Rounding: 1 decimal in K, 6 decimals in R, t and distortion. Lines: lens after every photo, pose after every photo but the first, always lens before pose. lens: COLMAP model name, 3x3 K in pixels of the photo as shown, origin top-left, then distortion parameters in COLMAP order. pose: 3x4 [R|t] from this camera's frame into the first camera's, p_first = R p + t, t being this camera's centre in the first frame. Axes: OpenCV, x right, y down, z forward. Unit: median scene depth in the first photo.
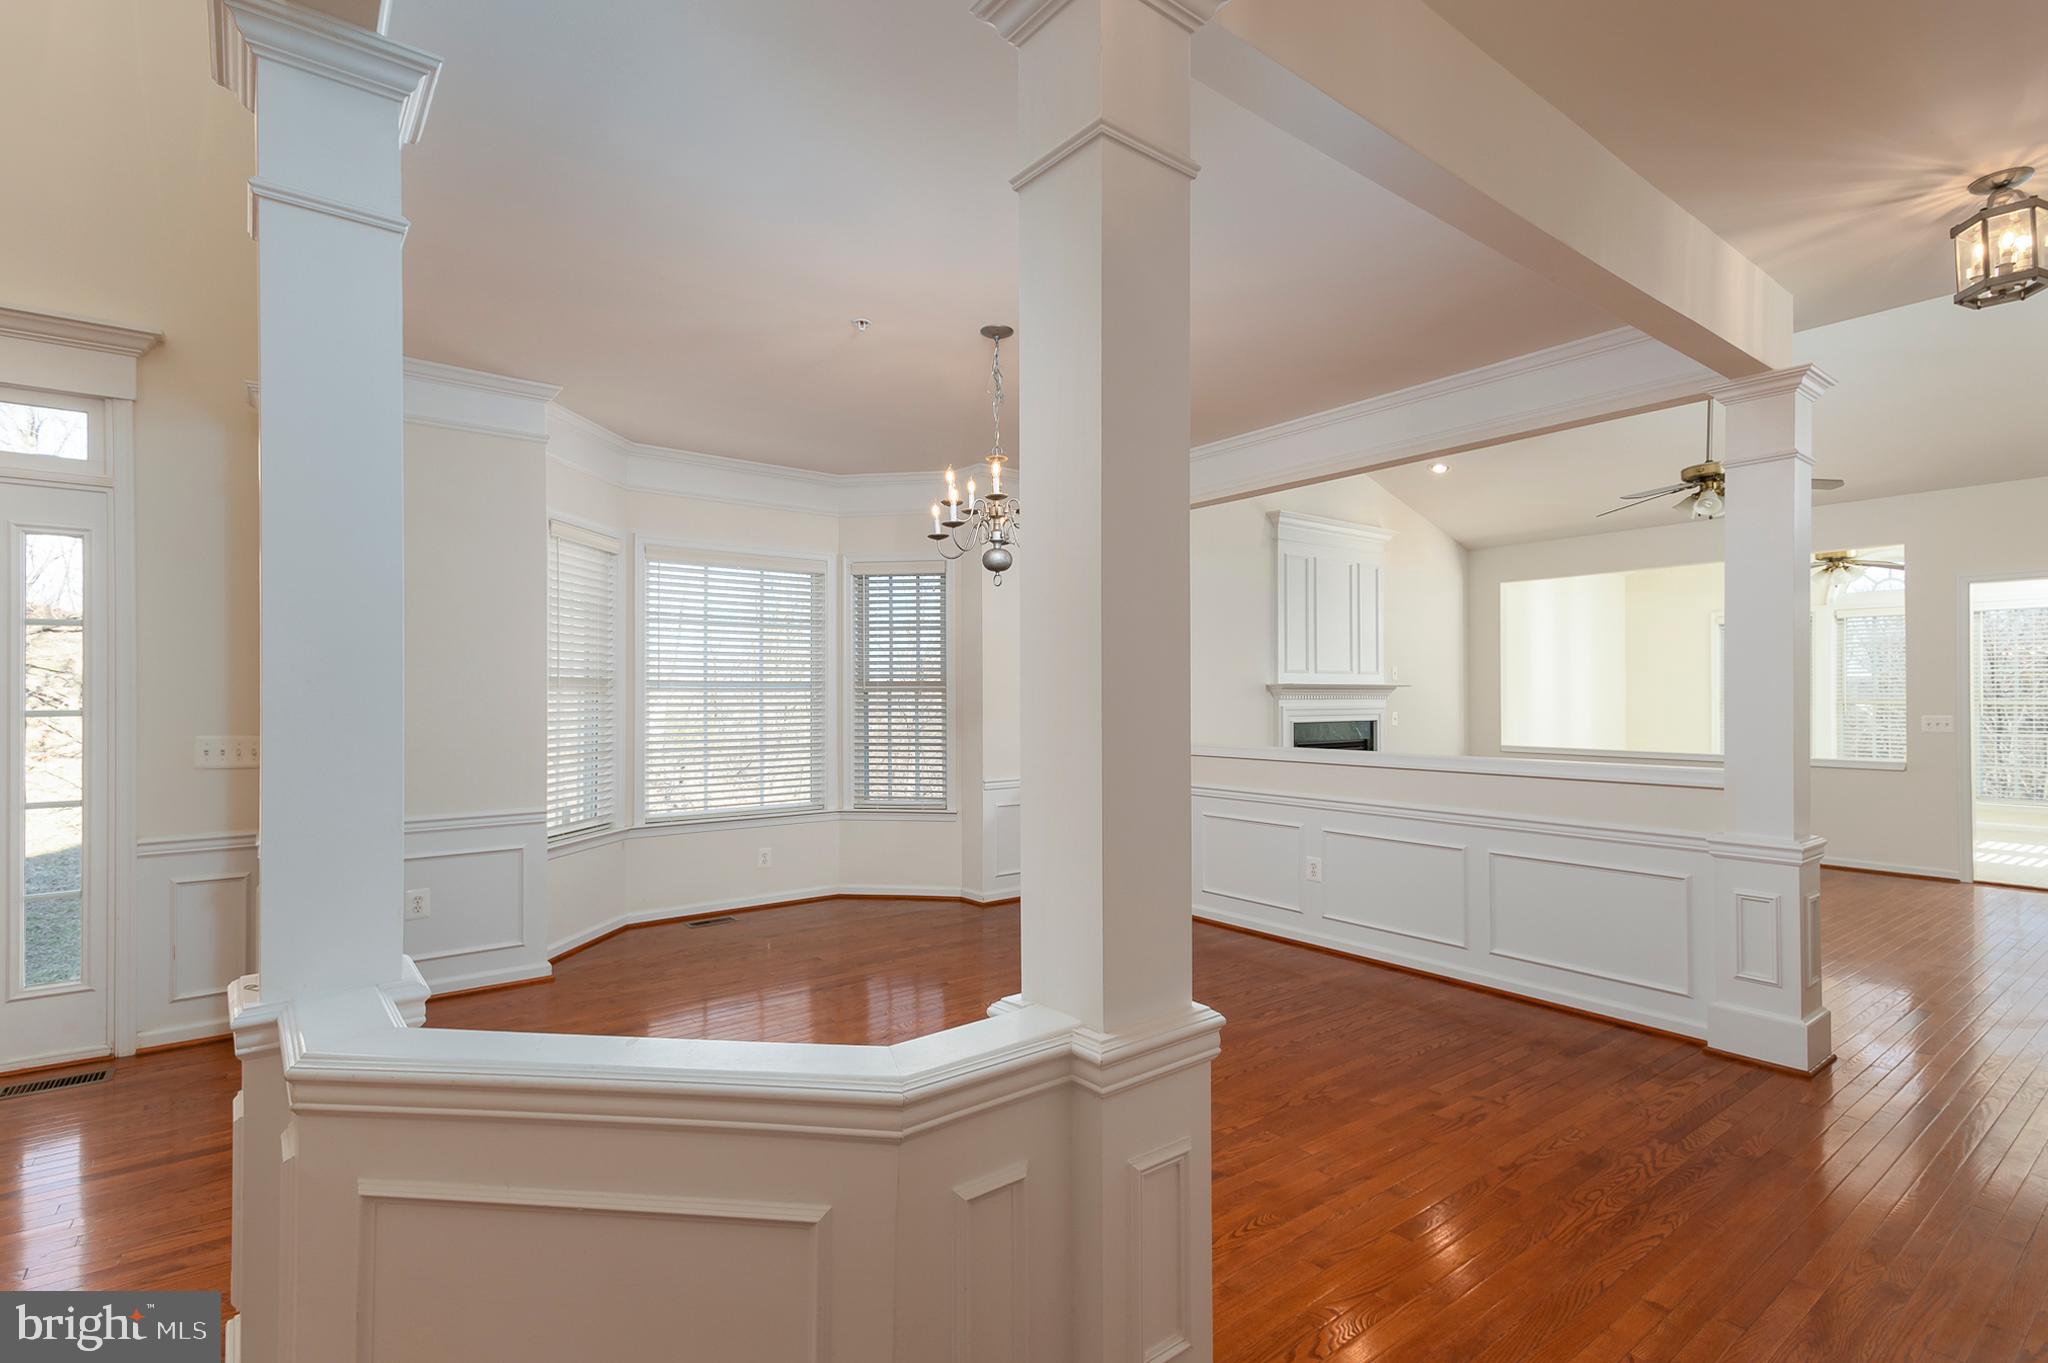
lens RADIAL K [[956.0, 0, 1017.5], [0, 956.0, 696.5], [0, 0, 1]] dist [0.031135, -0.000106]
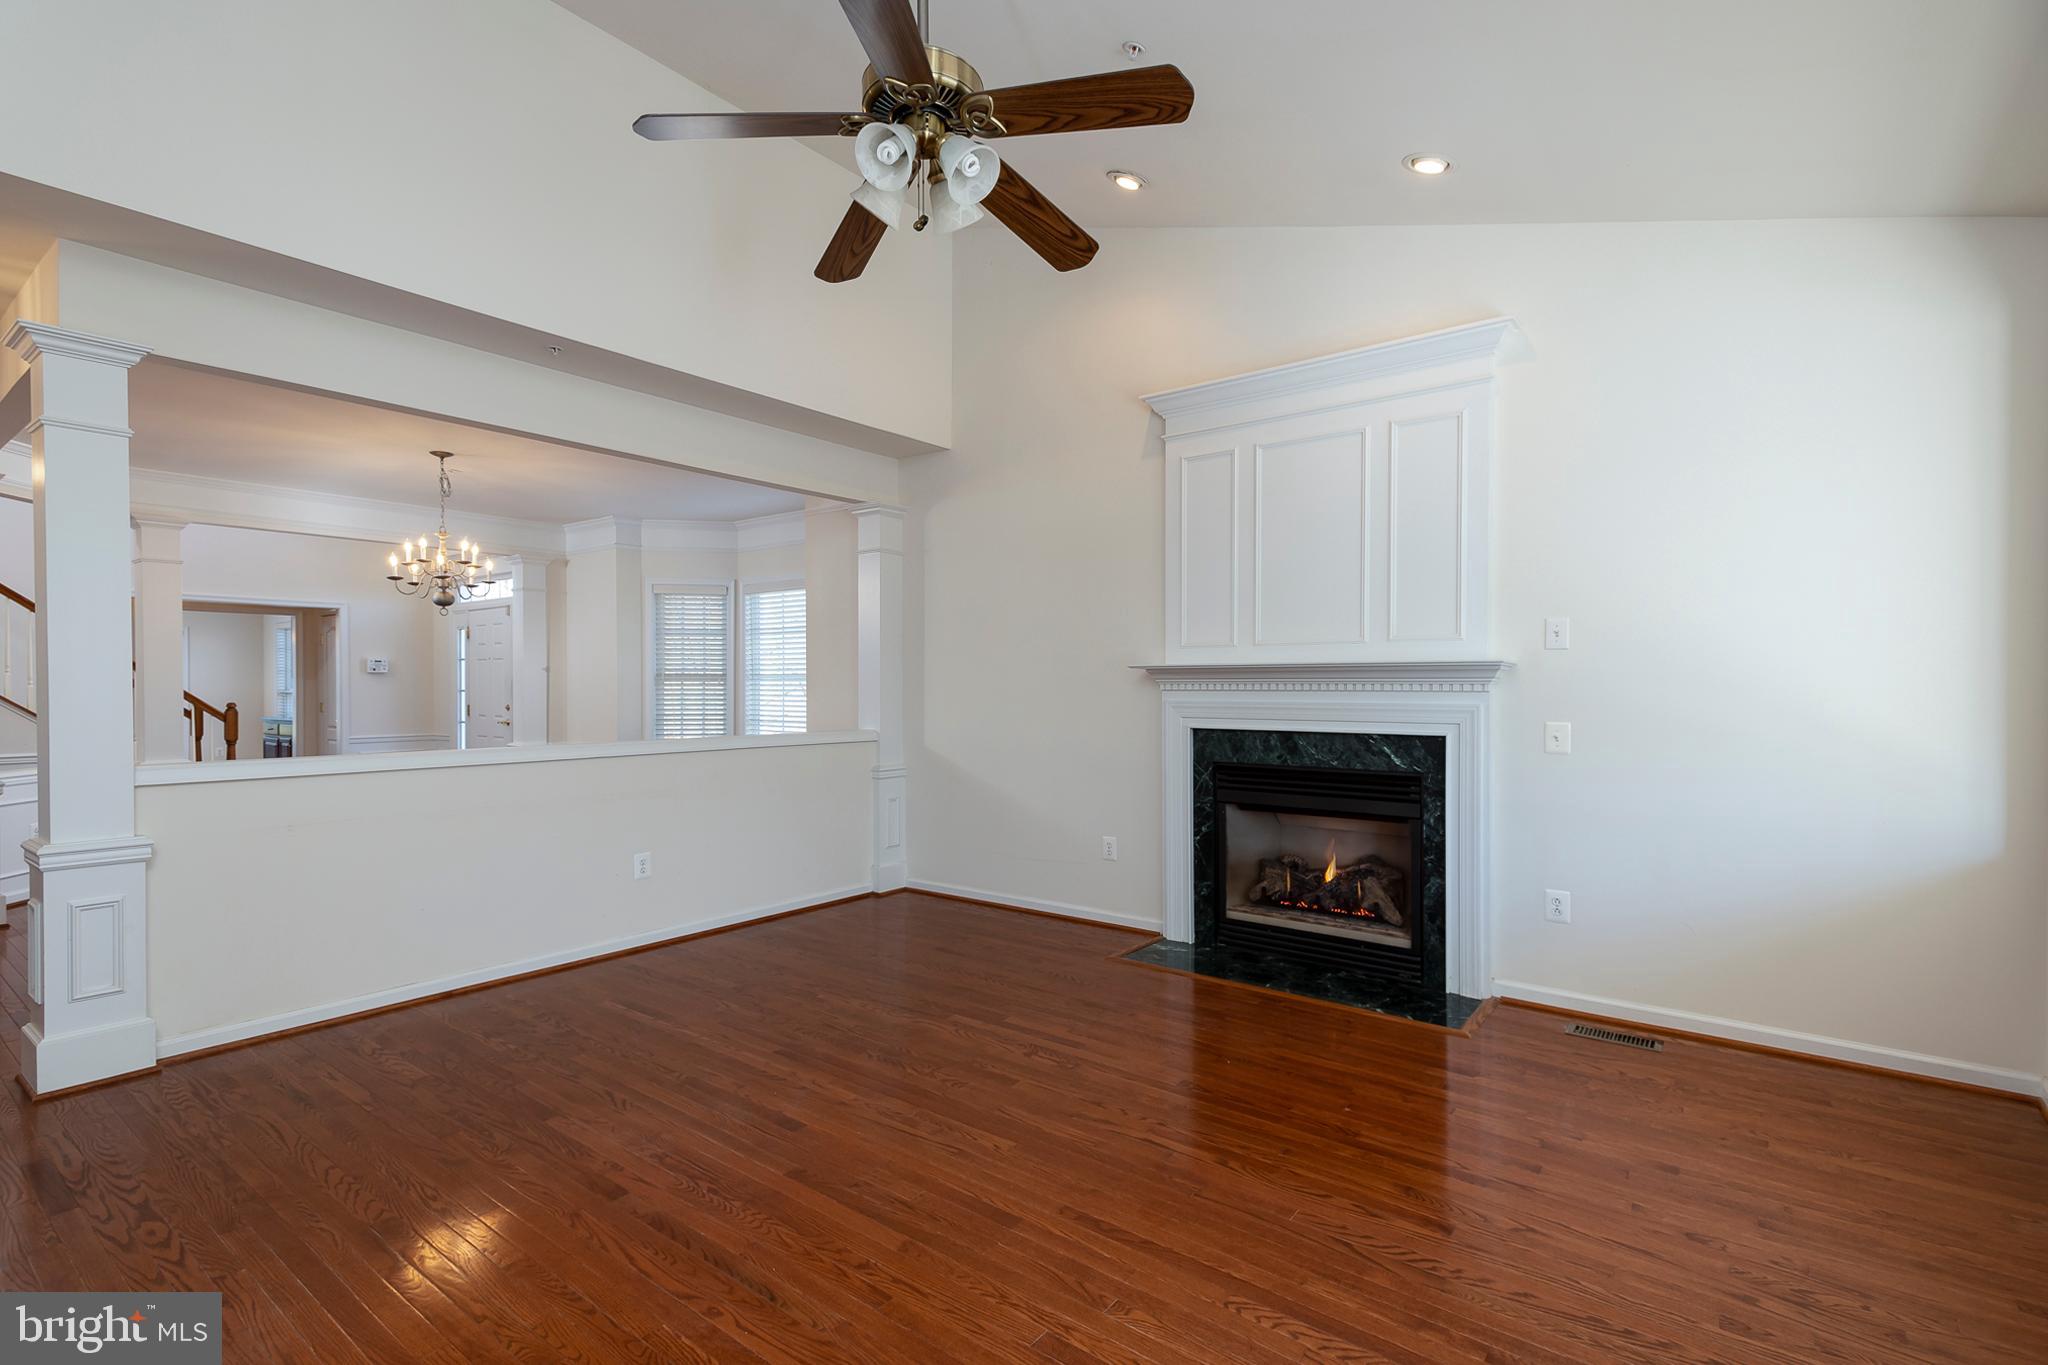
lens RADIAL K [[956.0, 0, 1017.5], [0, 956.0, 697.5], [0, 0, 1]] dist [0.031135, -0.000106]
pose [[0.265276, 0.010608, -0.964114, 0.927976], [-0.004180, 0.999943, 0.009852, 0.001858], [0.964164, 0.001417, 0.265305, 0.801684]]
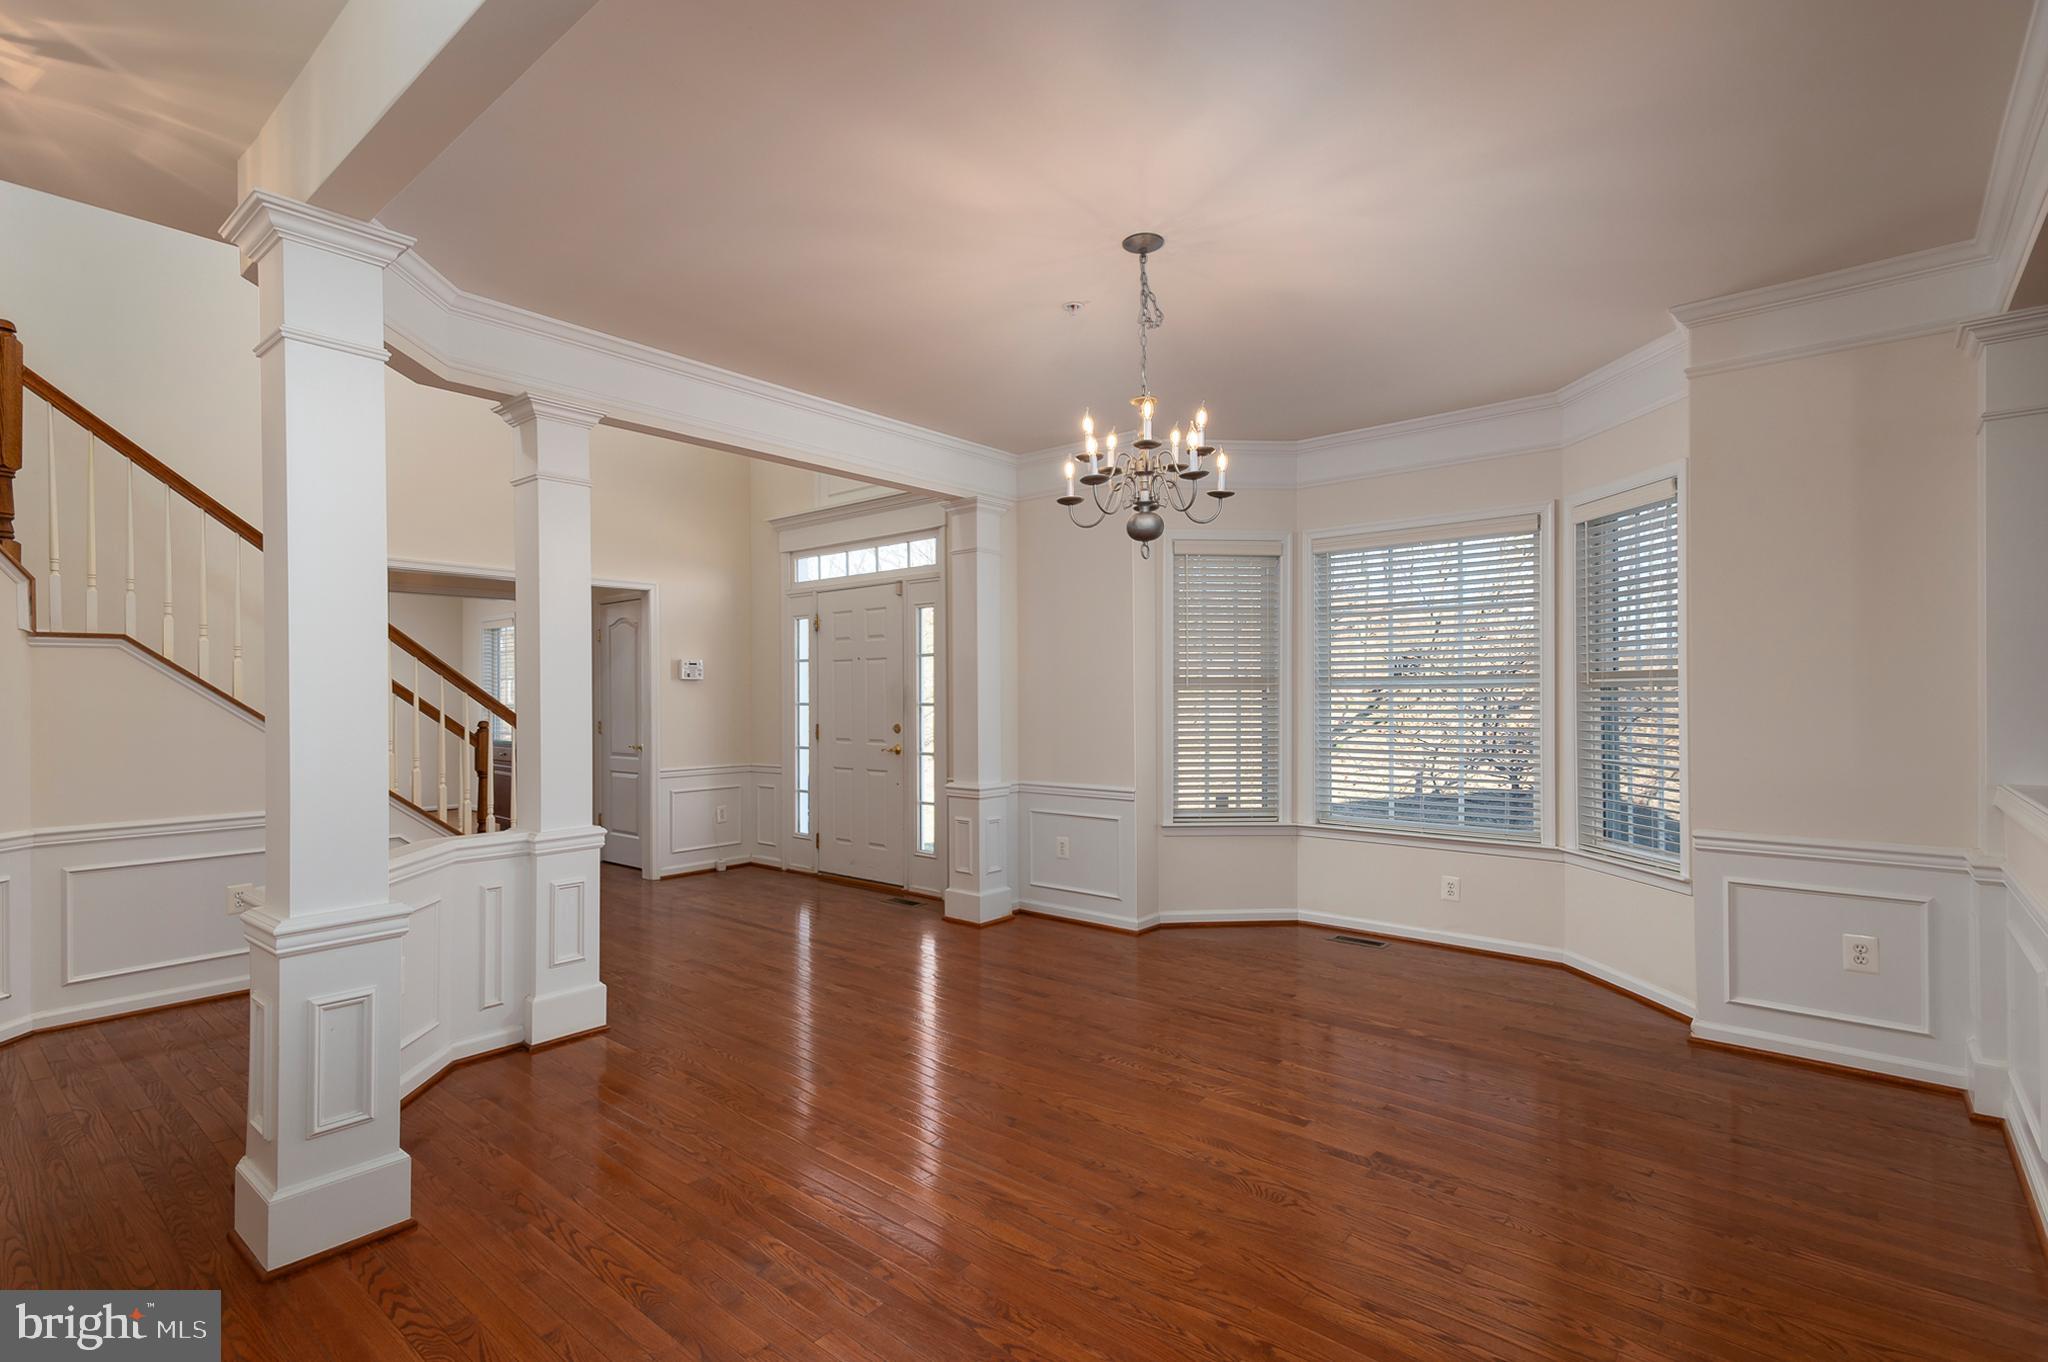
lens RADIAL K [[956.0, 0, 1017.5], [0, 956.0, 696.0], [0, 0, 1]] dist [0.031135, -0.000106]
pose [[0.210499, 0.000544, -0.977594, 0.494600], [-0.000272, 1.000000, 0.000497, 0.000698], [0.977594, 0.000162, 0.210499, 0.477940]]
